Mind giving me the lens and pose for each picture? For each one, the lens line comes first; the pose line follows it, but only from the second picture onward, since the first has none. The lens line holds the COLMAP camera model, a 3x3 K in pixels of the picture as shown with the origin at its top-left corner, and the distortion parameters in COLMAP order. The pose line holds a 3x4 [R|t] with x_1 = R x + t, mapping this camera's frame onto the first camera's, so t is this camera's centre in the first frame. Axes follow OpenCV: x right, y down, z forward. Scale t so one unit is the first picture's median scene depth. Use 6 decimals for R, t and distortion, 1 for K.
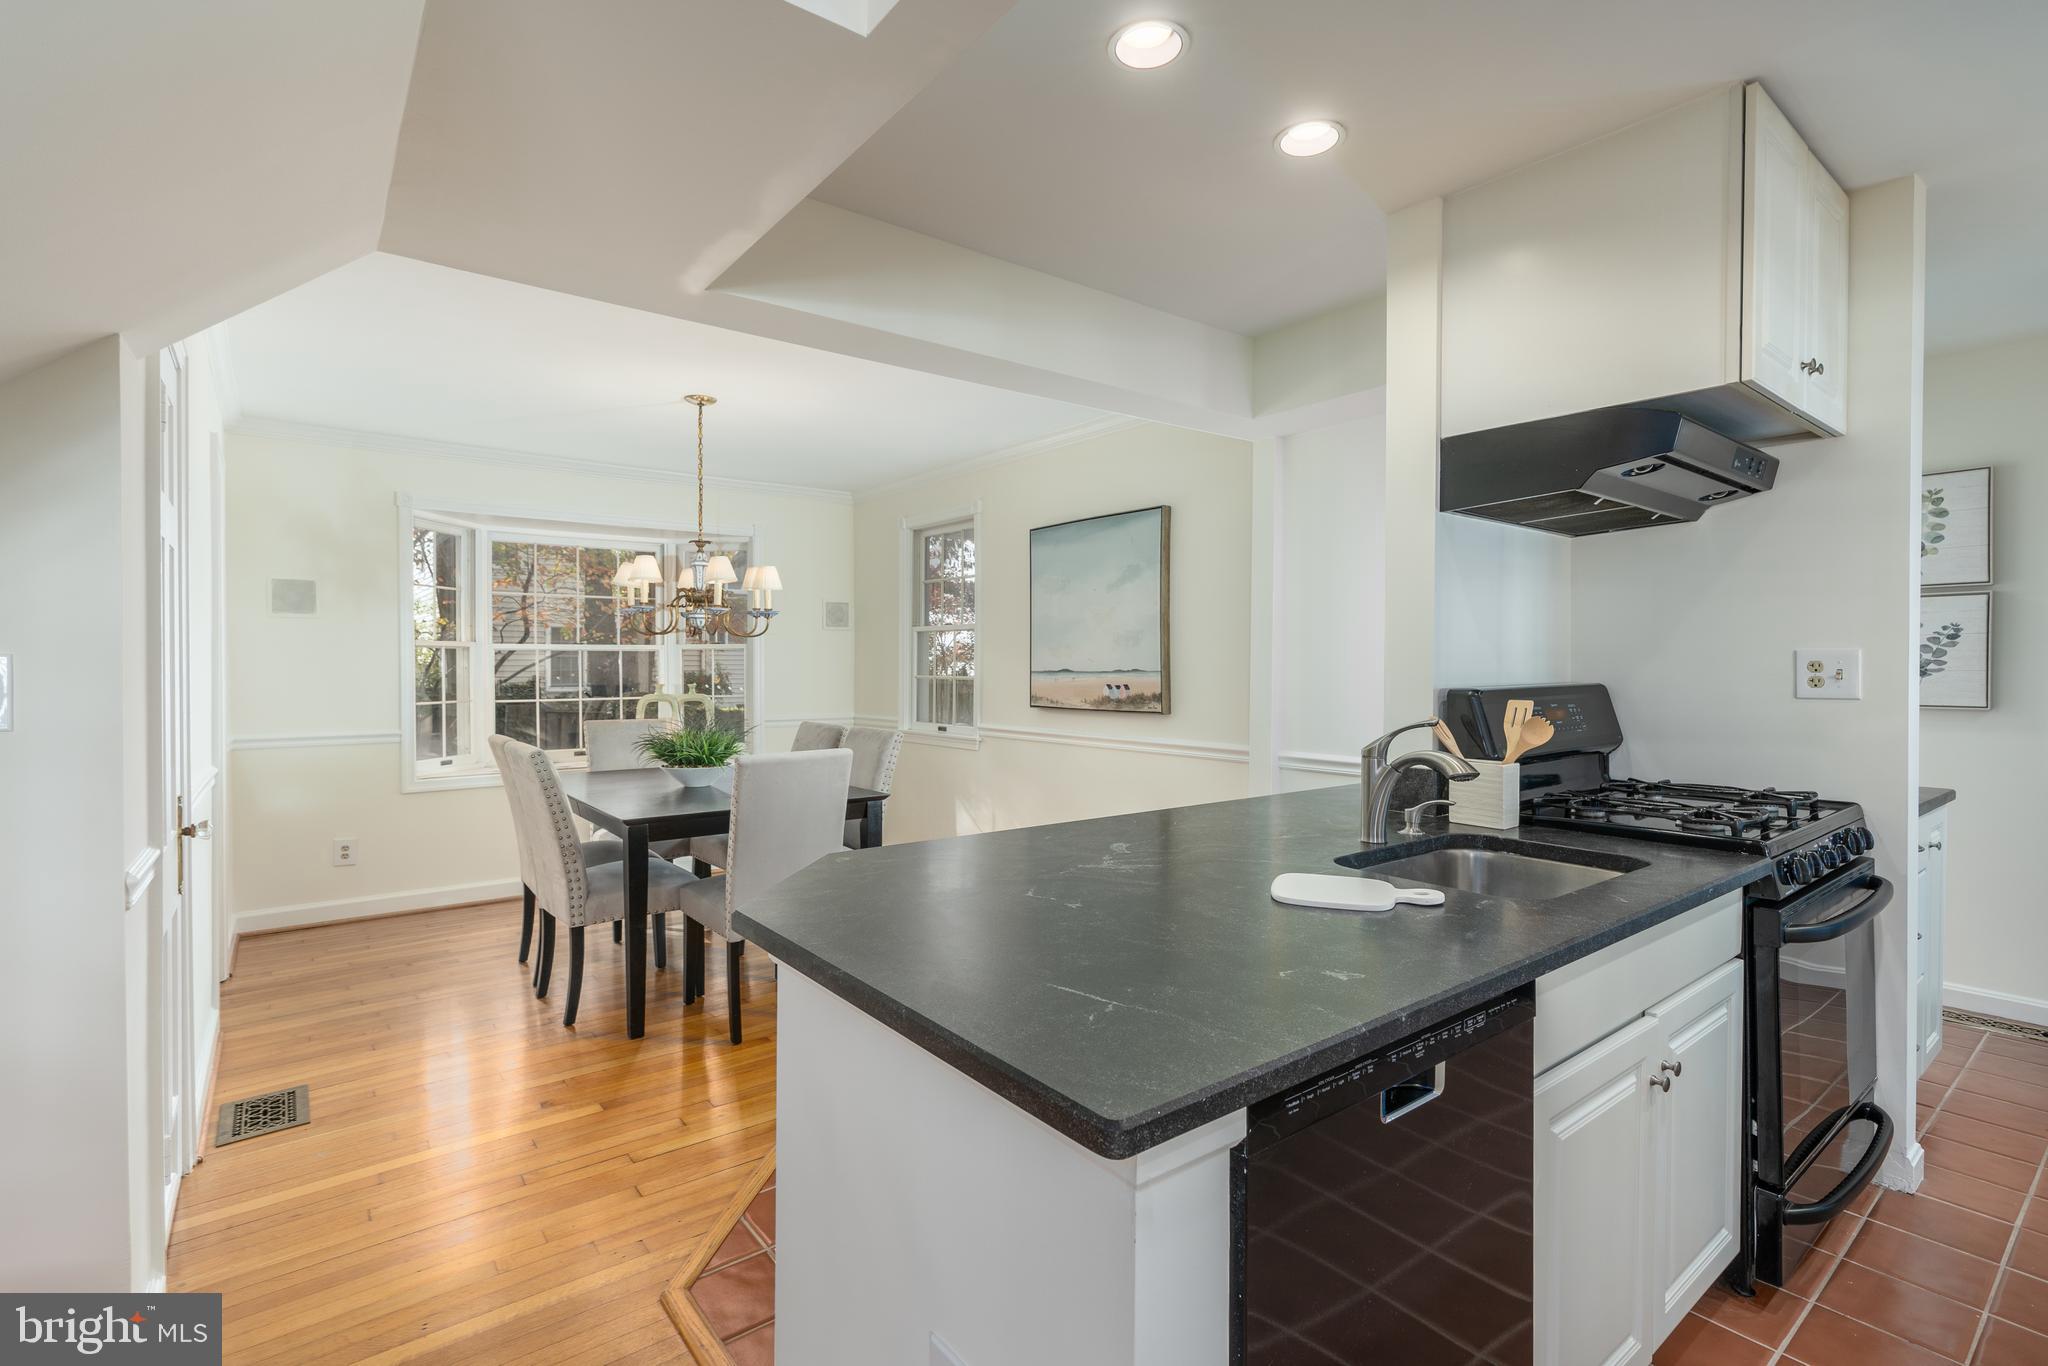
lens RADIAL K [[934.5, 0, 1028.9], [0, 934.5, 676.7], [0, 0, 1]] dist [-0.002103, 0.000660]
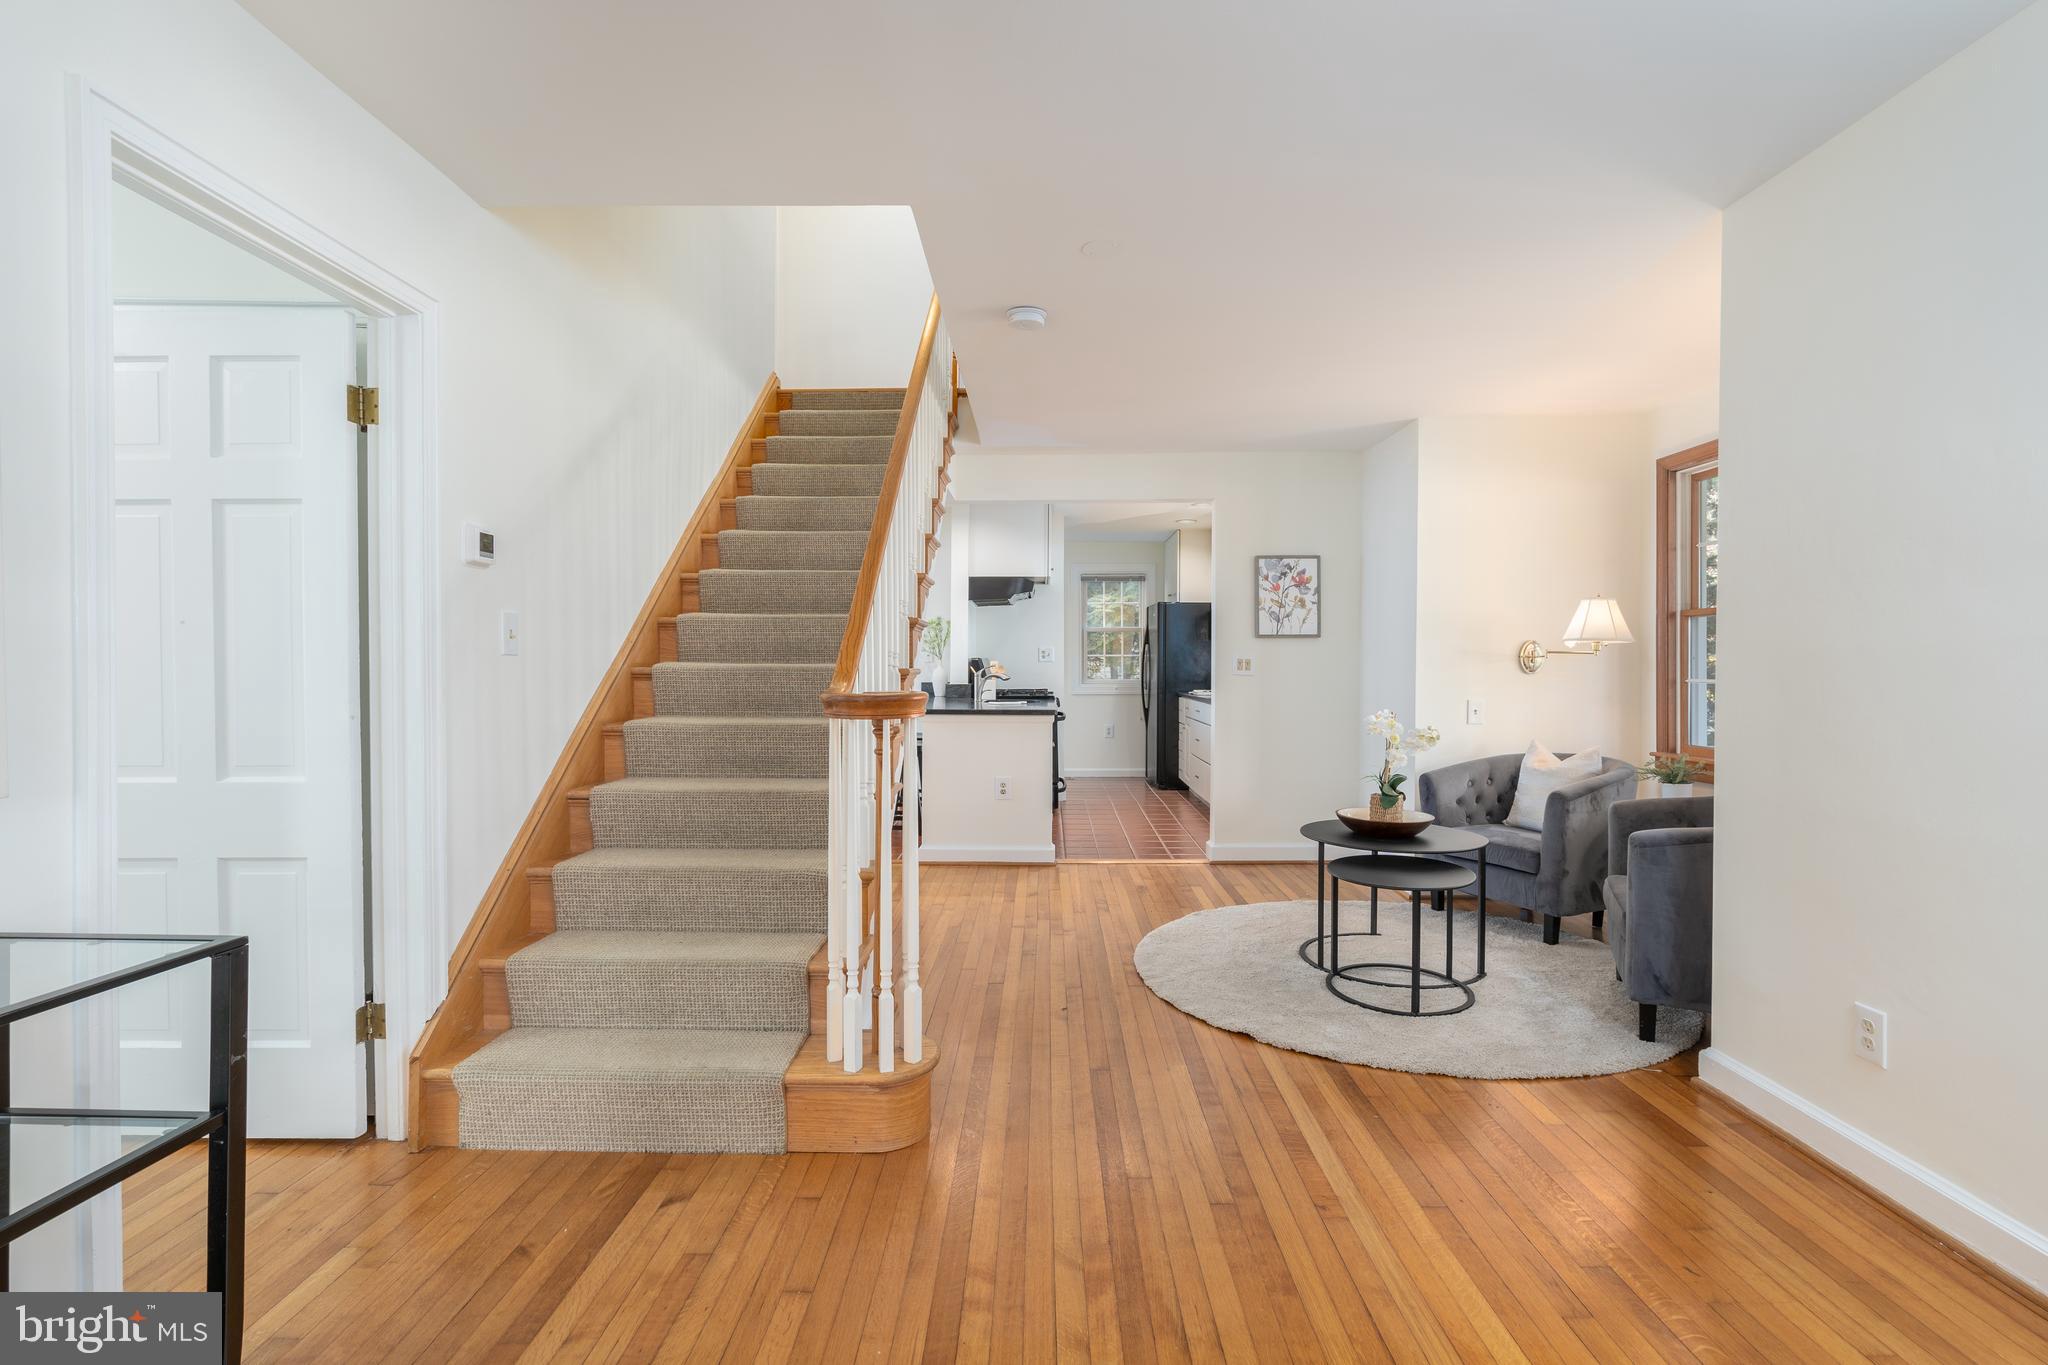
lens RADIAL K [[935.0, 0, 1027.9], [0, 935.0, 682.6], [0, 0, 1]] dist [-0.011233, 0.000834]
pose [[0.631911, -0.015536, 0.774885, -1.042419], [0.009914, 0.999879, 0.011962, 0.033988], [-0.774978, 0.000124, 0.631989, -0.627565]]
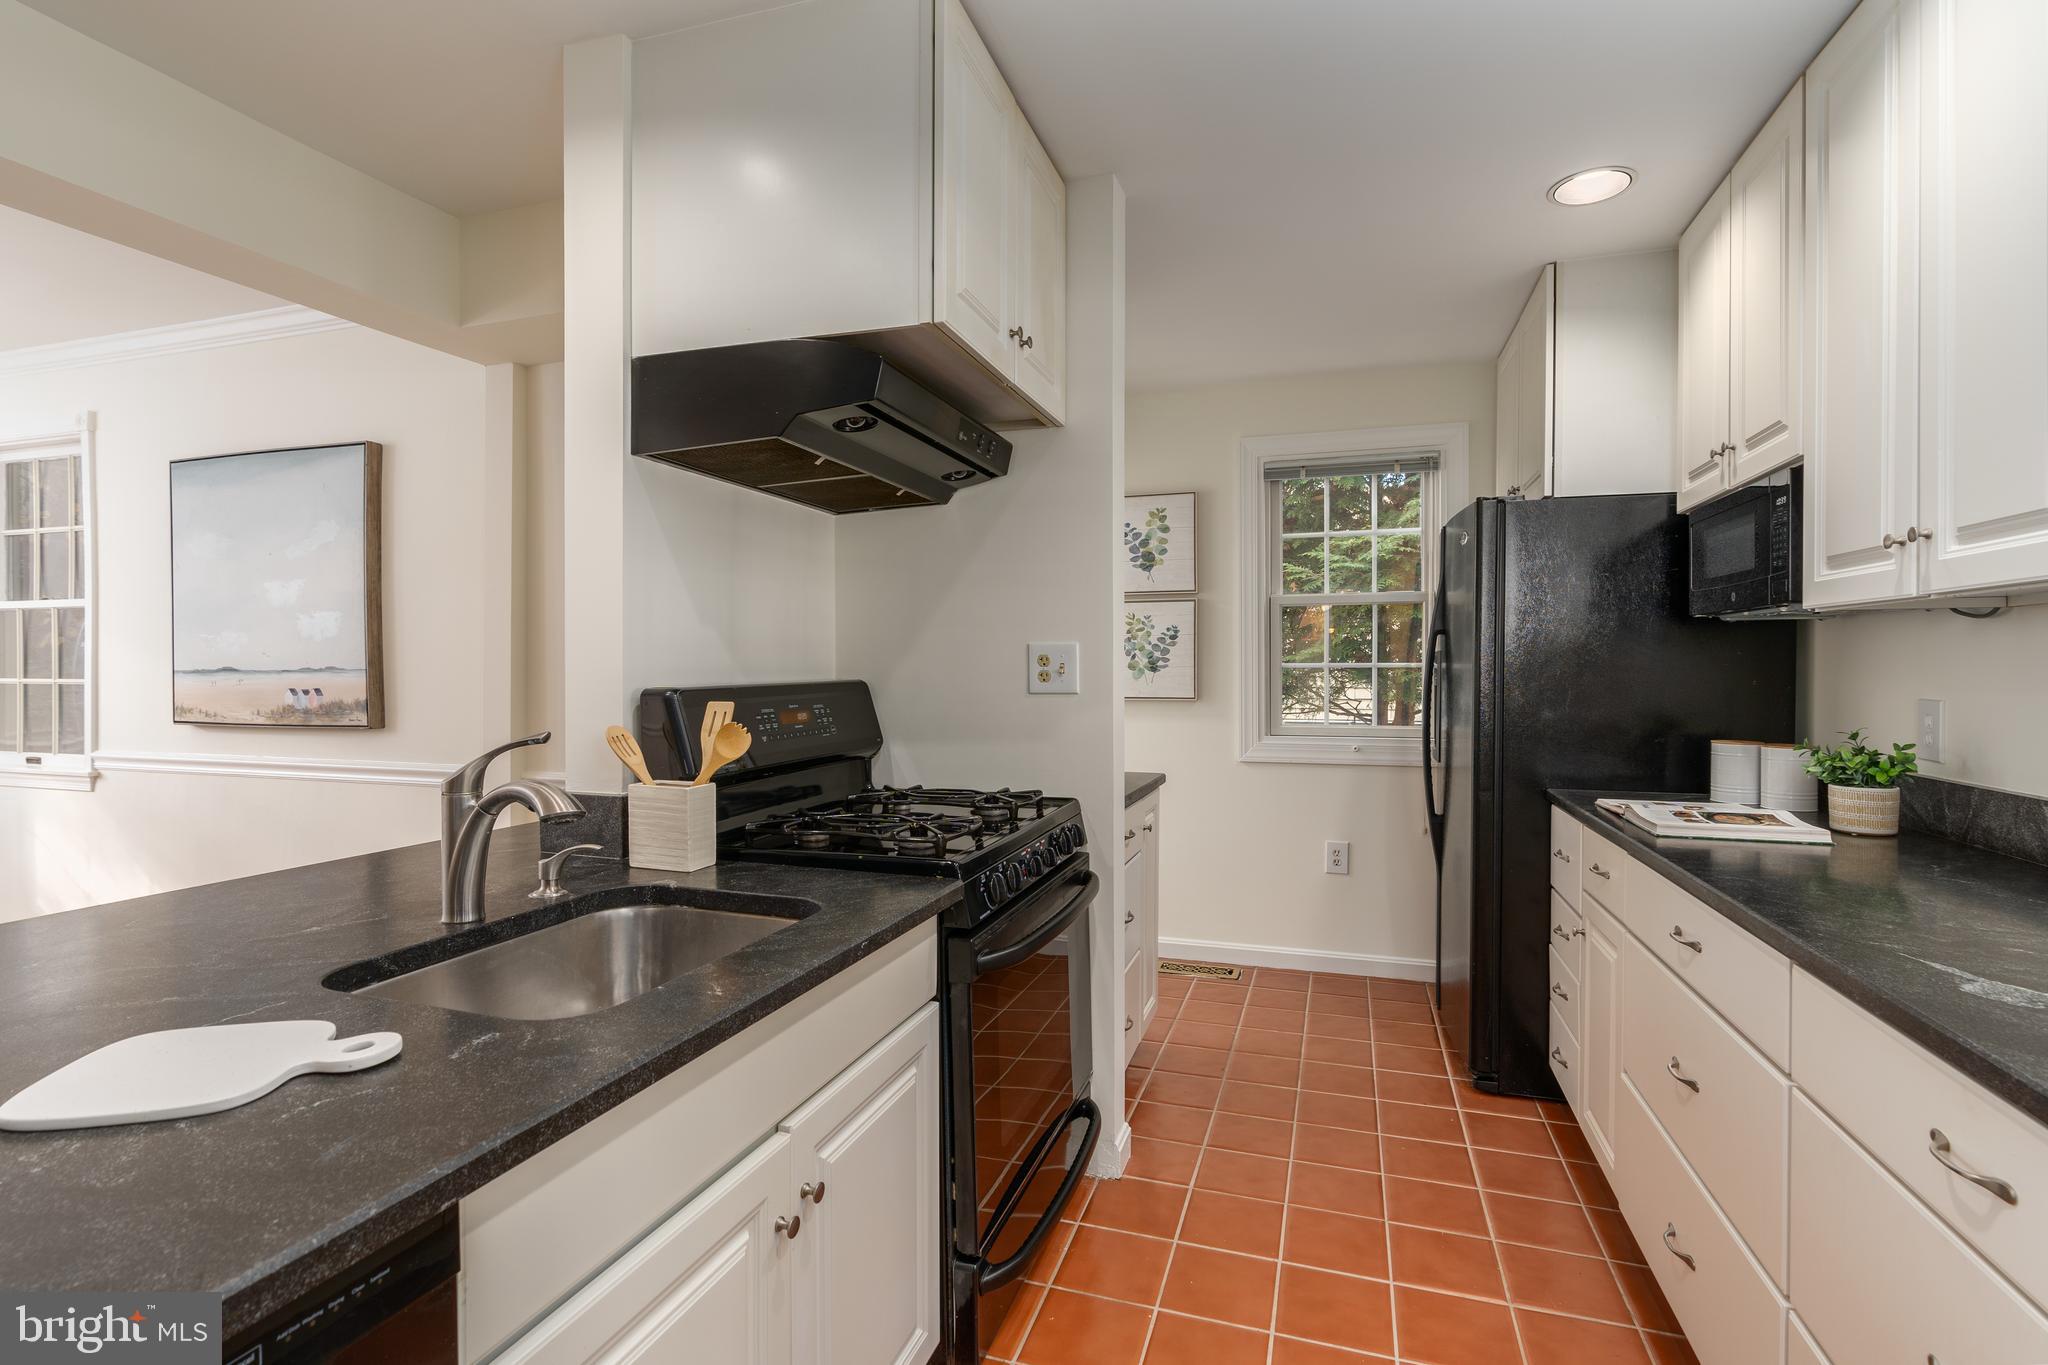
lens RADIAL K [[951.2, 0, 1022.8], [0, 951.2, 678.5], [0, 0, 1]] dist [-0.003882, 0.000533]
pose [[0.834103, -0.007426, 0.551559, 0.158696], [0.007181, 0.999971, 0.002604, 0.002996], [-0.551562, 0.001788, 0.834132, 0.104913]]
